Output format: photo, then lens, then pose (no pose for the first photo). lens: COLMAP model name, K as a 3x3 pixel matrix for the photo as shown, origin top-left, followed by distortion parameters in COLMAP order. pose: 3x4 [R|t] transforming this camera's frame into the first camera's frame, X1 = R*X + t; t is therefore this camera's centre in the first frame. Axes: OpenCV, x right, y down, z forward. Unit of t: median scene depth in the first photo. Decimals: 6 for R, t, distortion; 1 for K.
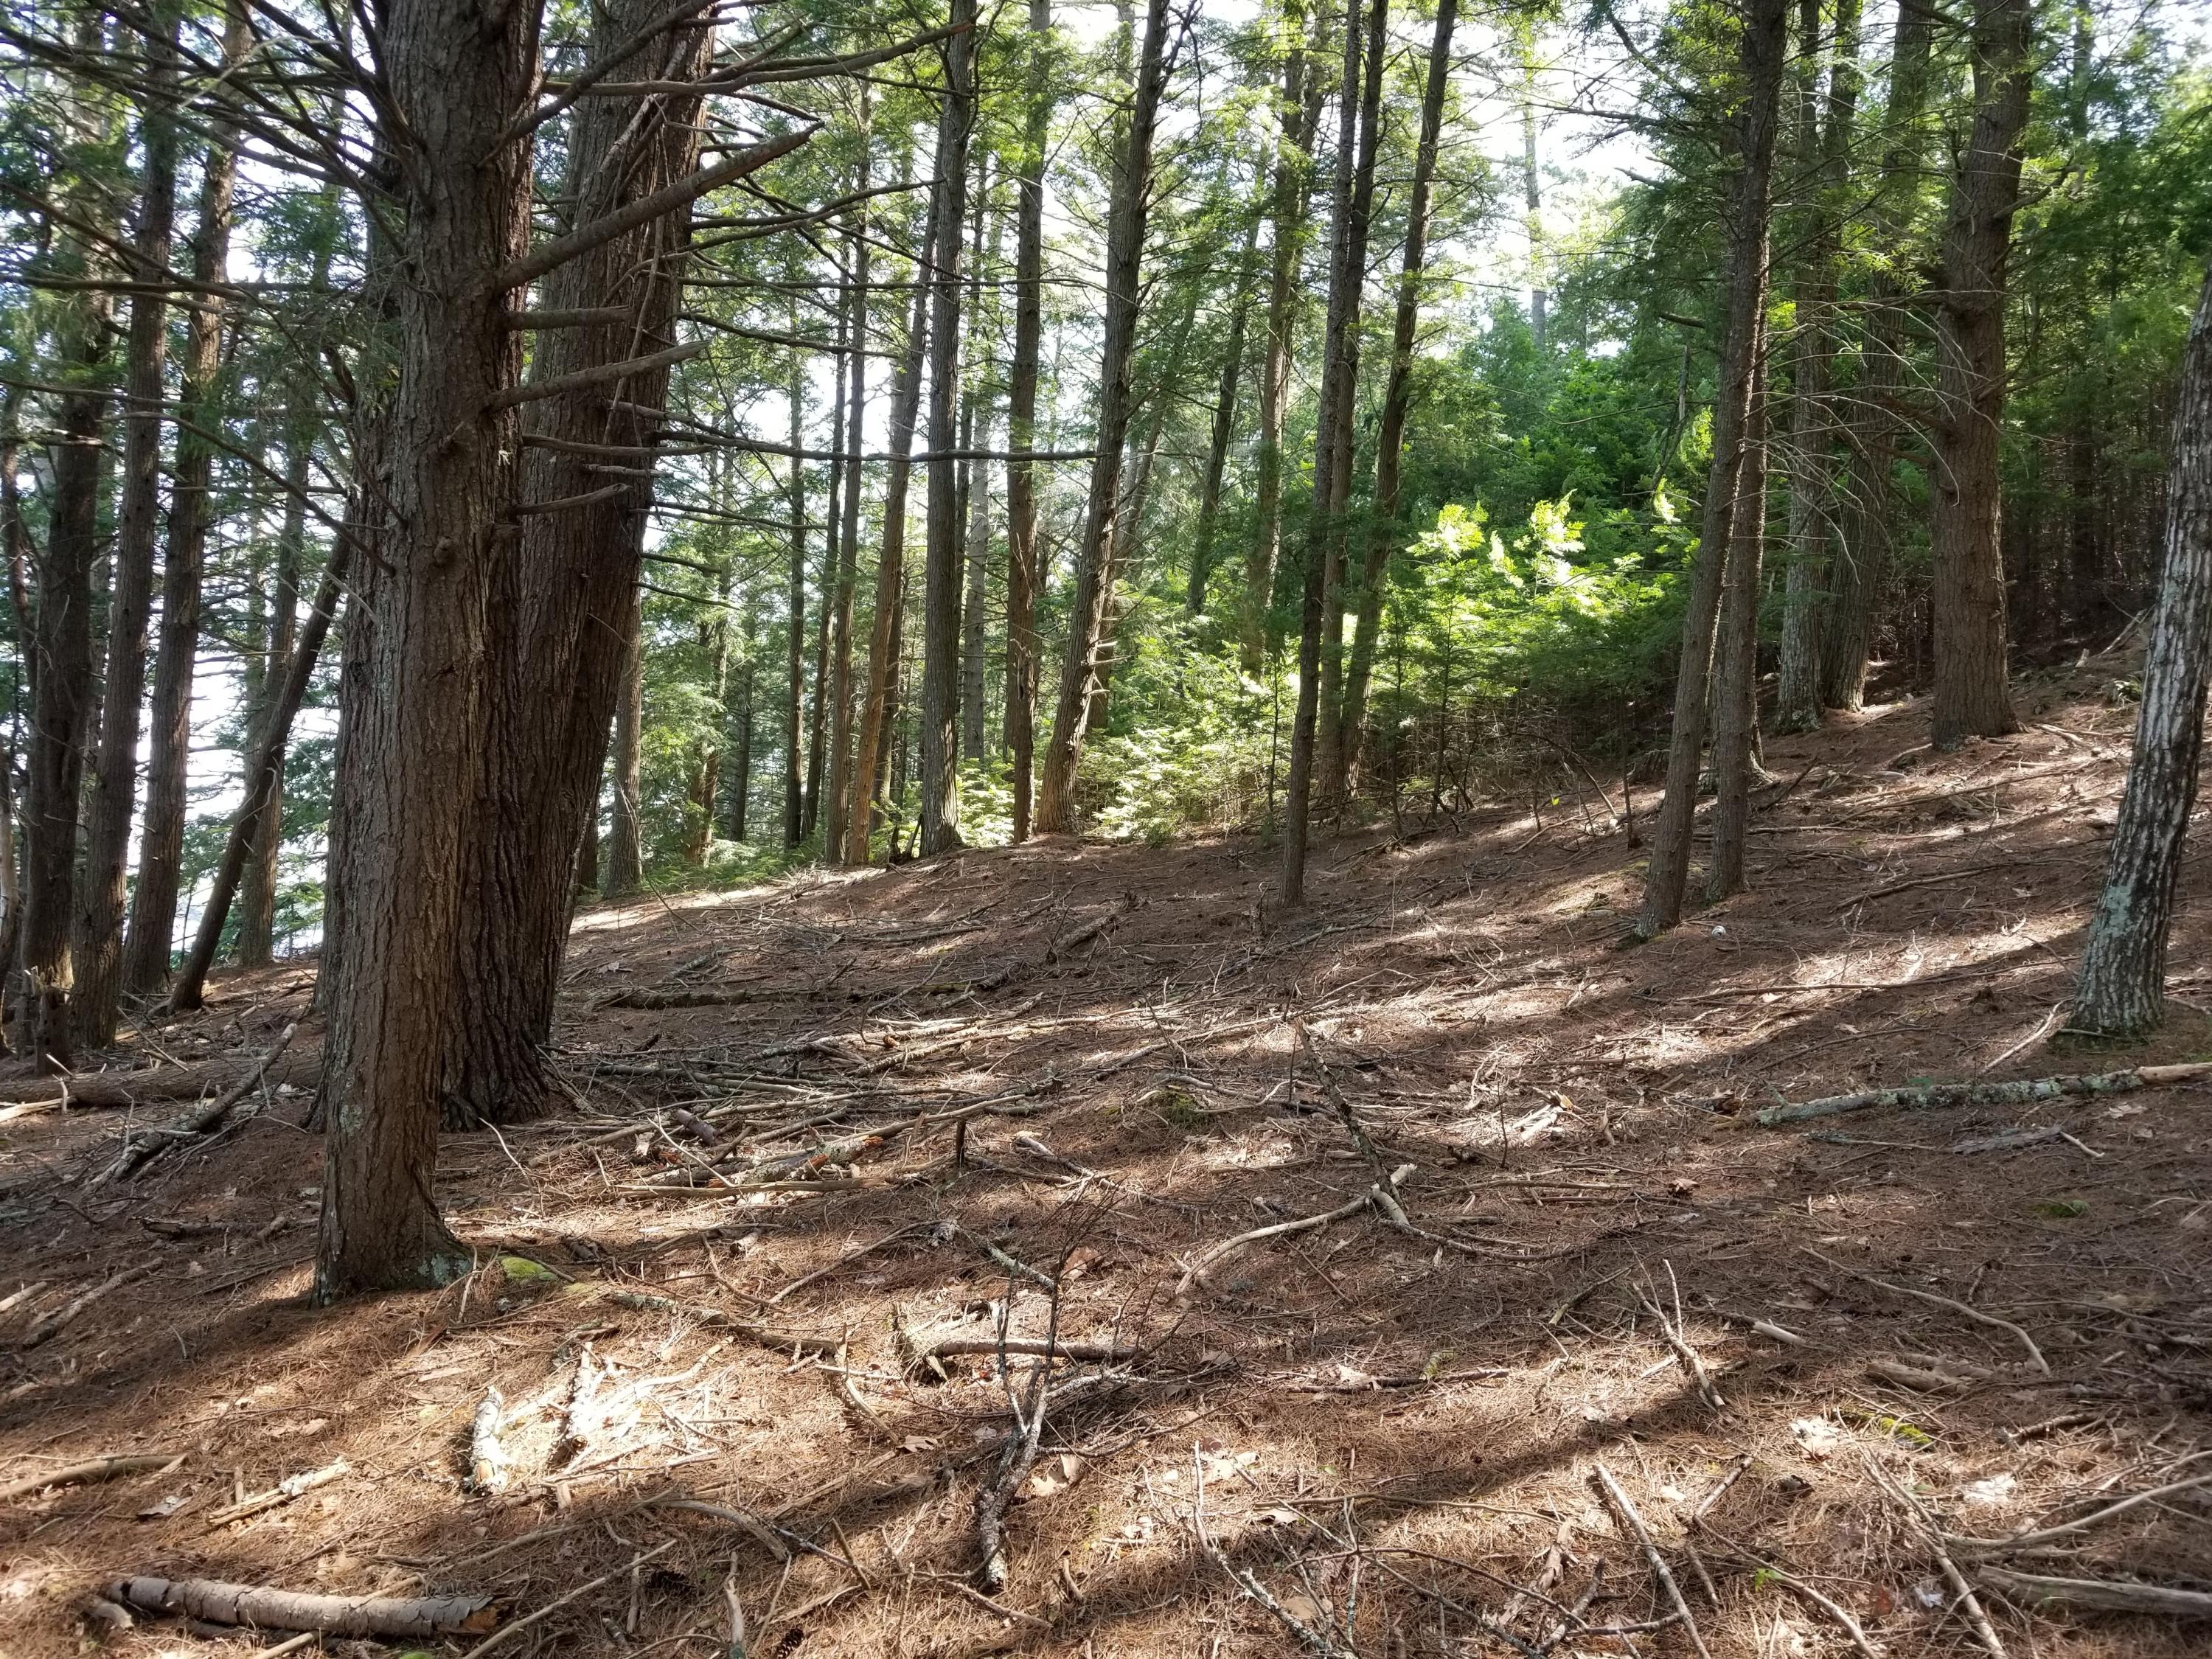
lens RADIAL K [[1622.1, 0, 1106.0], [0, 1622.1, 829.5], [0, 0, 1]] dist [0.077416, -0.159956]
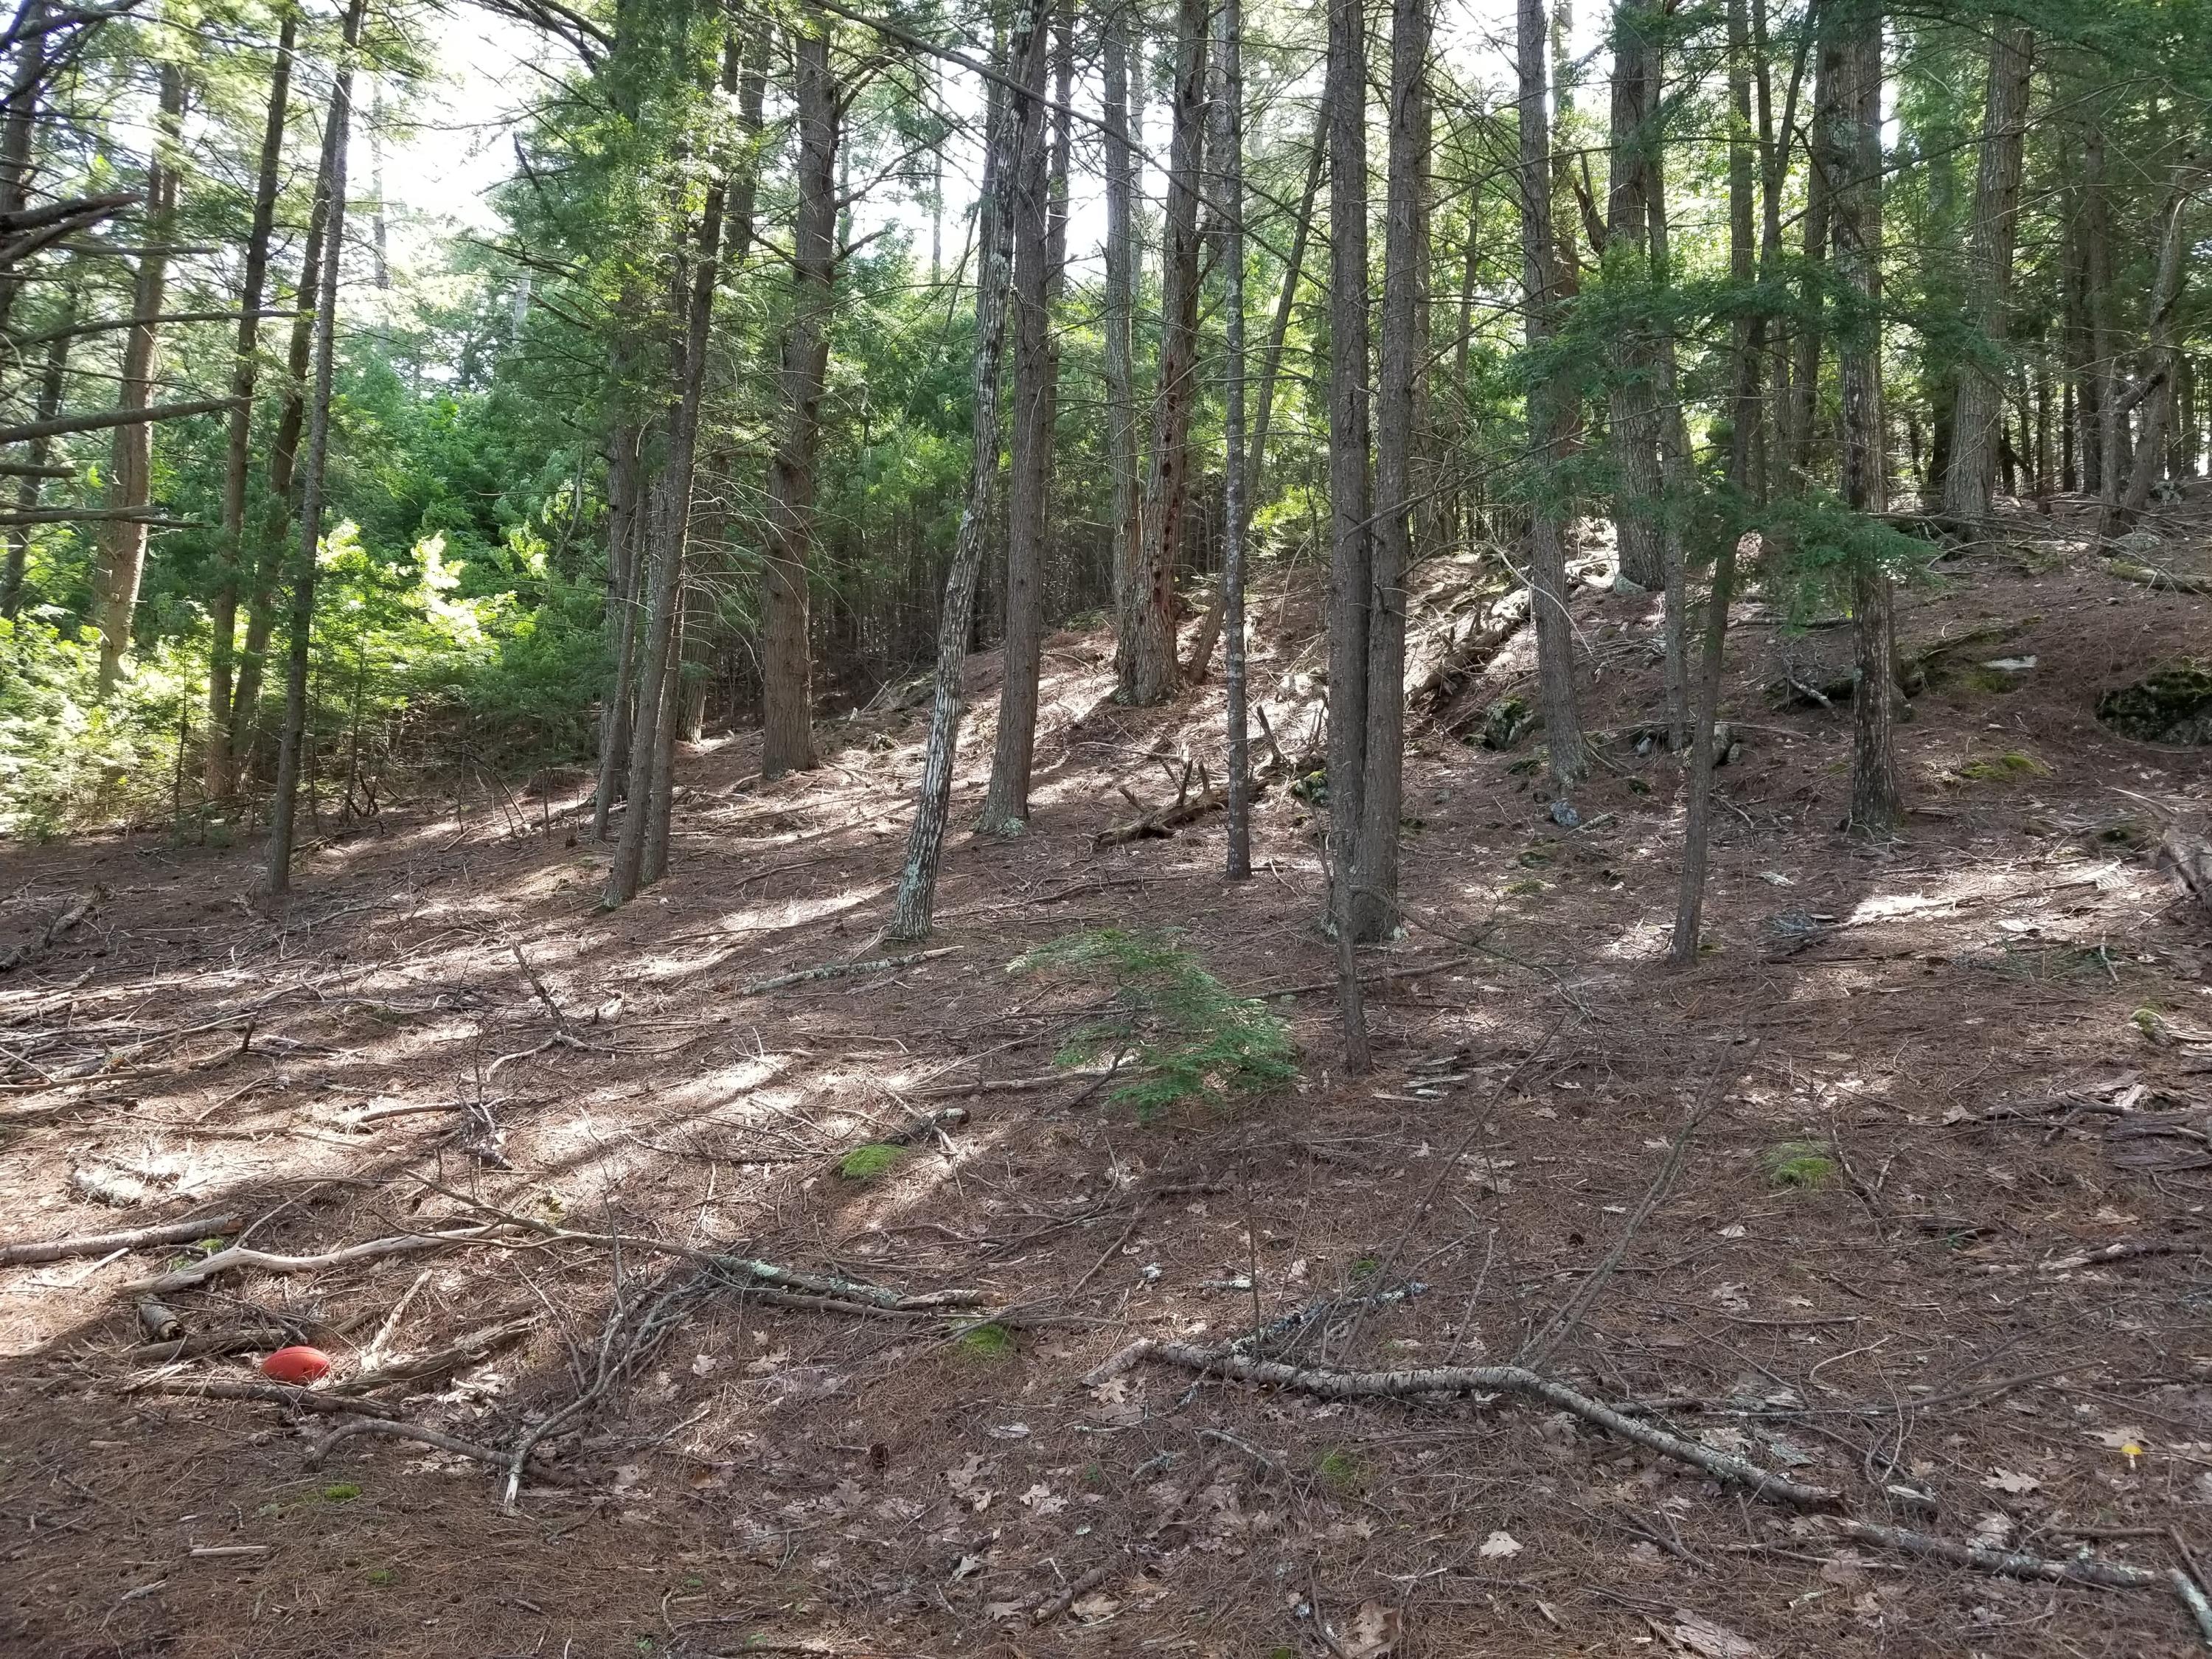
lens RADIAL K [[1622.1, 0, 1106.0], [0, 1622.1, 829.5], [0, 0, 1]] dist [0.077416, -0.159956]
pose [[0.755634, 0.017984, 0.654747, -0.245596], [-0.015588, 0.999834, -0.009473, 0.004071], [-0.654808, -0.003048, 0.755789, -0.318833]]
